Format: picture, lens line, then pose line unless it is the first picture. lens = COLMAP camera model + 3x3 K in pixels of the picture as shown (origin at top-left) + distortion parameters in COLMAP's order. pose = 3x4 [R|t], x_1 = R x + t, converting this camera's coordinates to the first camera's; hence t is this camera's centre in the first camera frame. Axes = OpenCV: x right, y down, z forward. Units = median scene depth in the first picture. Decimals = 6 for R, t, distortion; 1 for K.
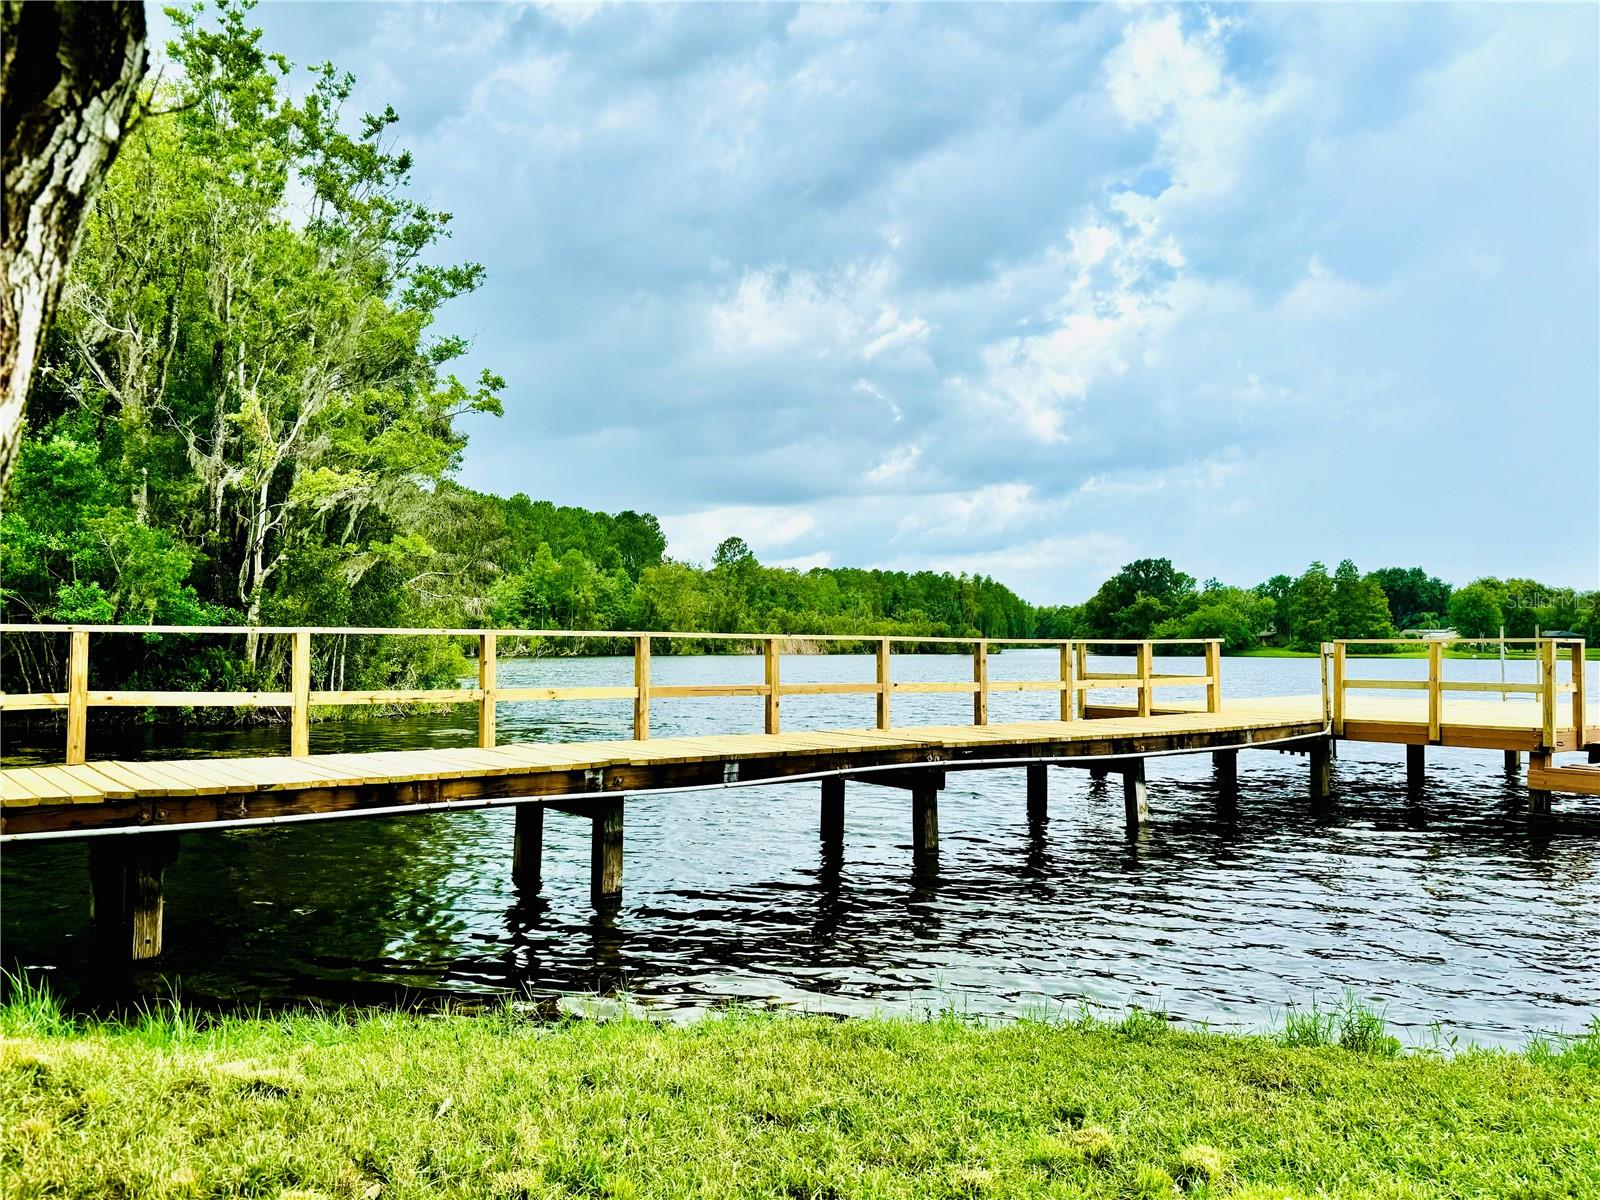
lens RADIAL K [[1274.1, 0, 800.0], [0, 1274.1, 600.0], [0, 0, 1]] dist [-0.002366, -0.001656]
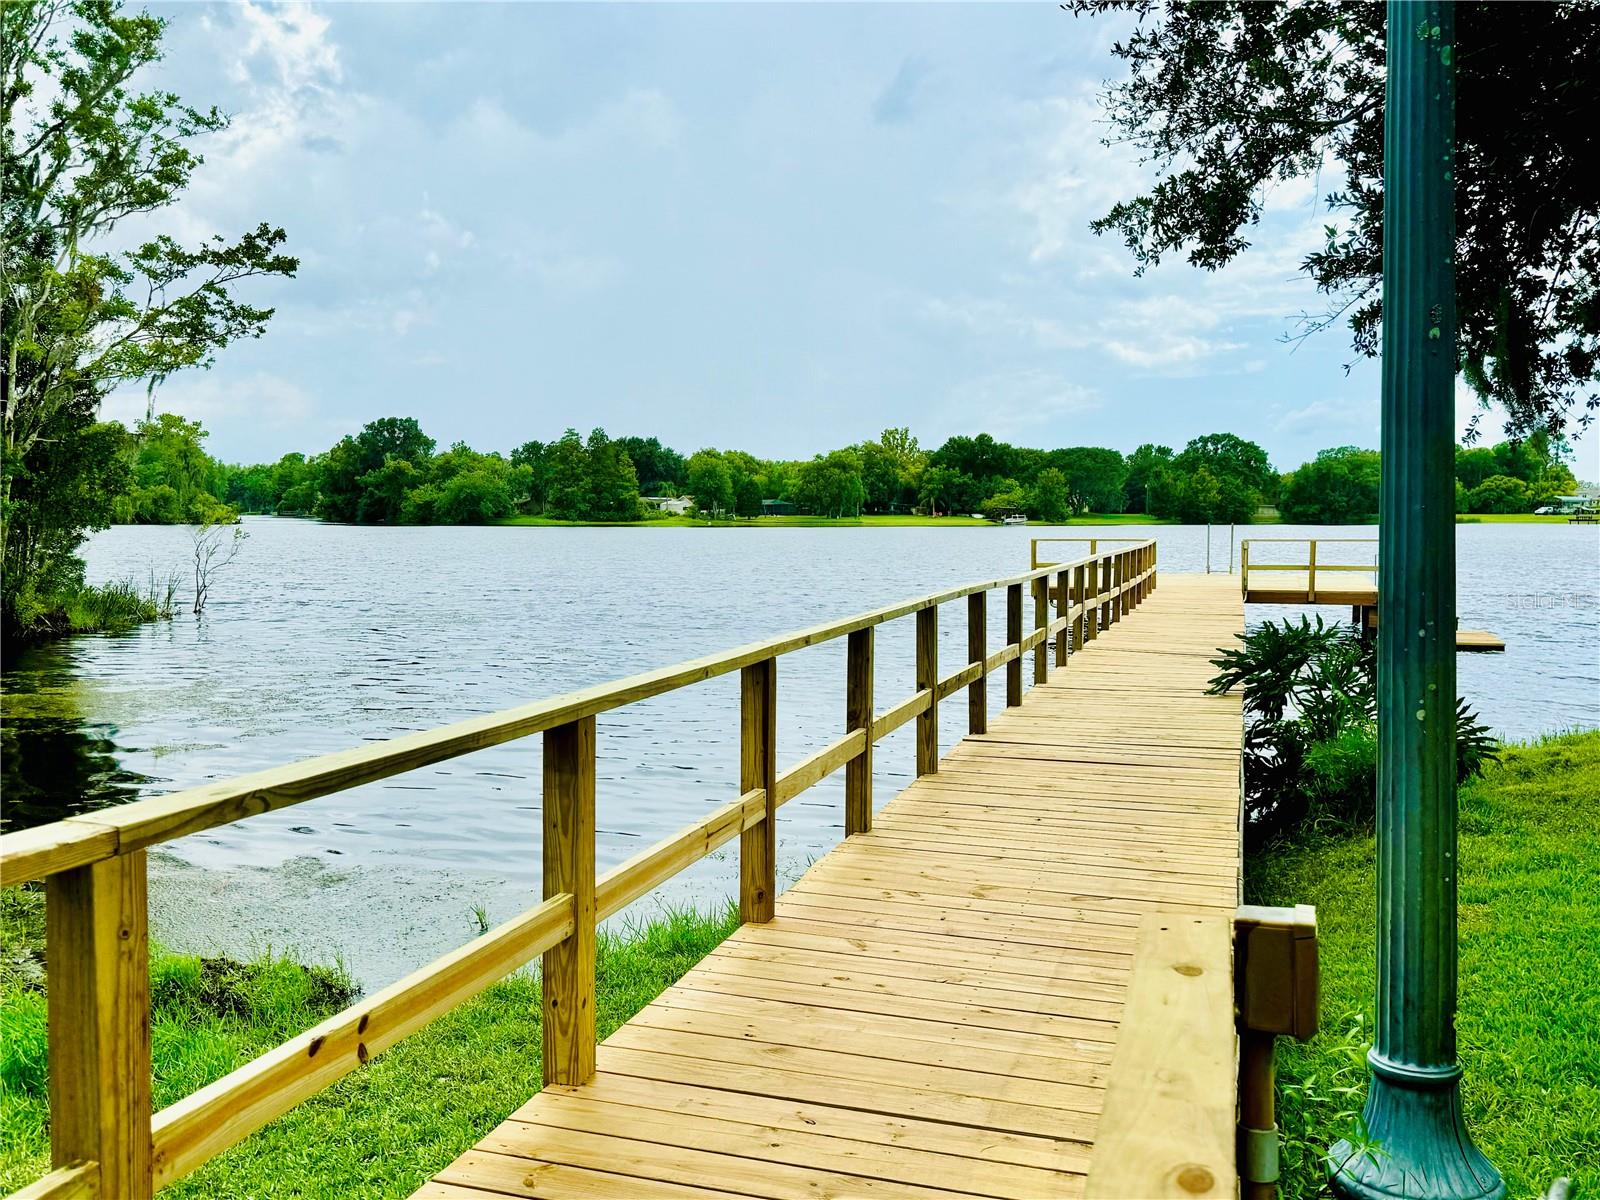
lens RADIAL K [[1422.8, 0, 800.0], [0, 1422.8, 600.0], [0, 0, 1]] dist [0.165899, -0.357627]
pose [[0.800383, -0.039690, 0.598173, -0.120625], [-0.020627, 0.995392, 0.093646, -0.005262], [-0.599134, -0.087292, 0.795876, -0.004895]]
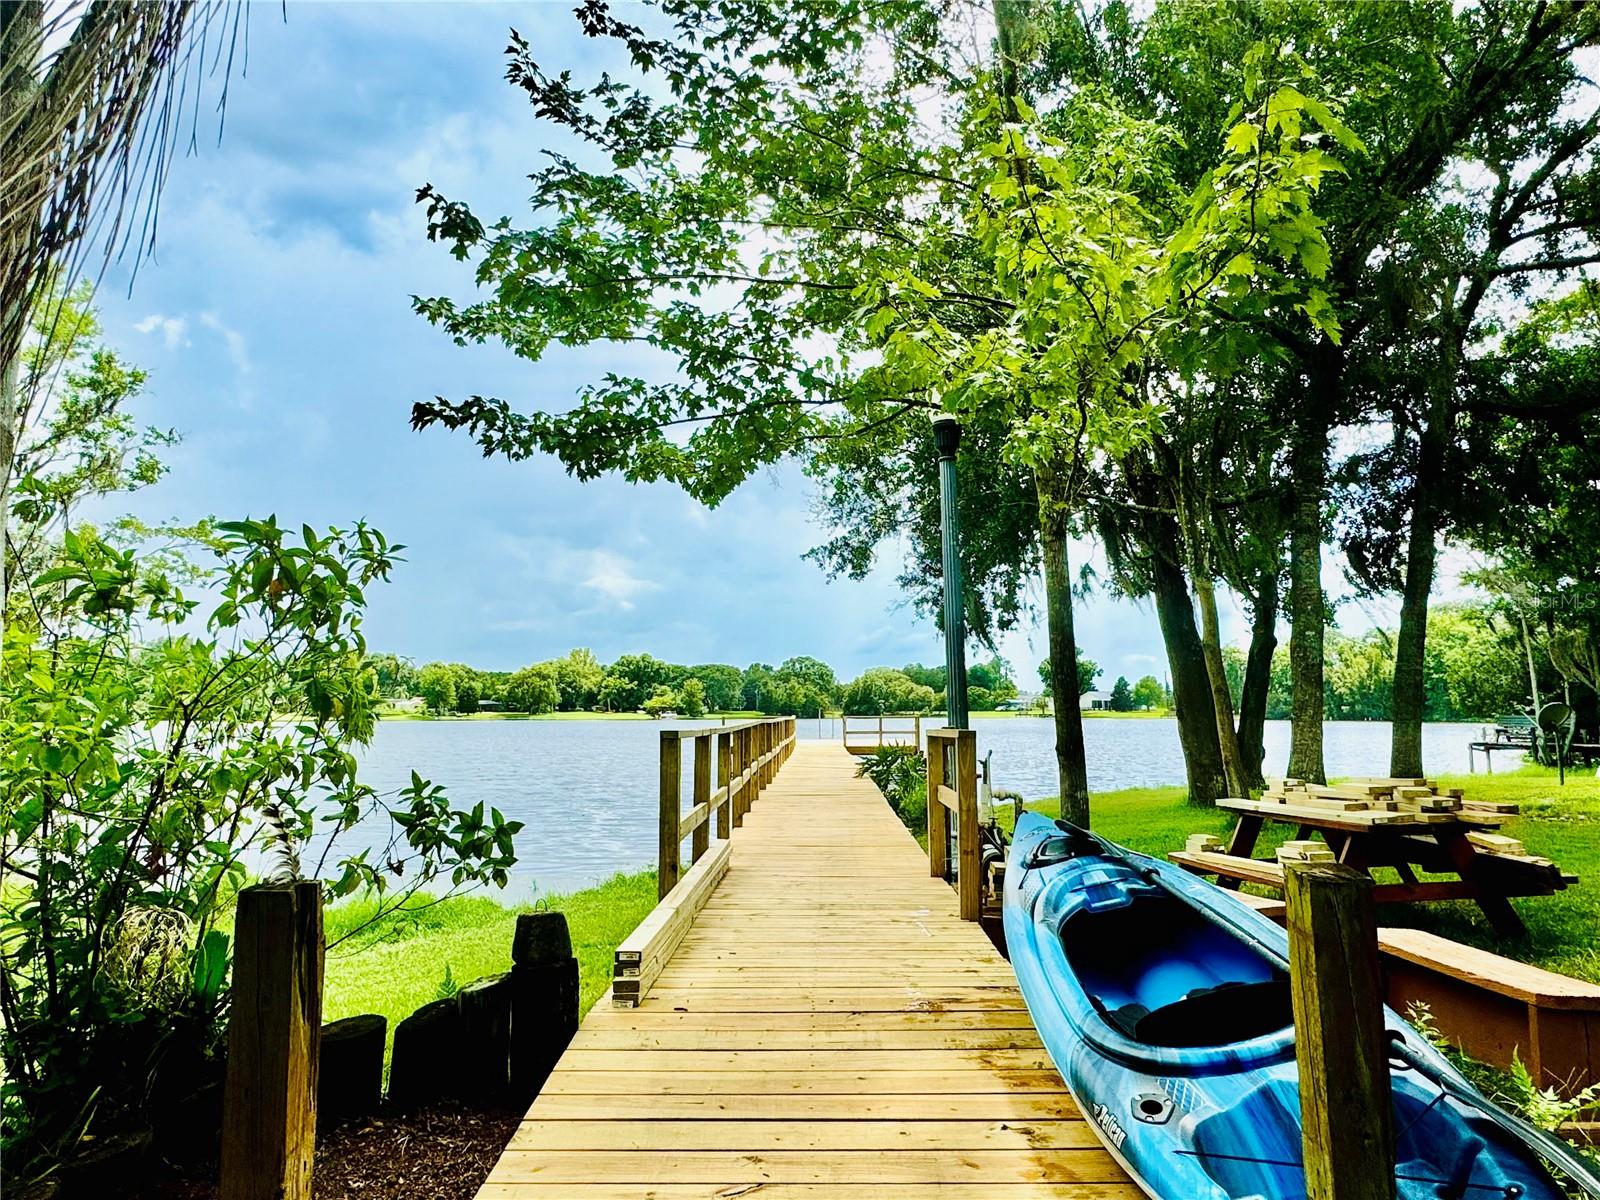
lens RADIAL K [[1027.3, 0, 800.0], [0, 1027.3, 600.0], [0, 0, 1]] dist [-0.000438, -0.000156]
pose [[0.602293, 0.081368, 0.794117, -0.156050], [-0.026980, 0.996298, -0.081621, -0.003543], [-0.797819, 0.027734, 0.602259, -0.022917]]
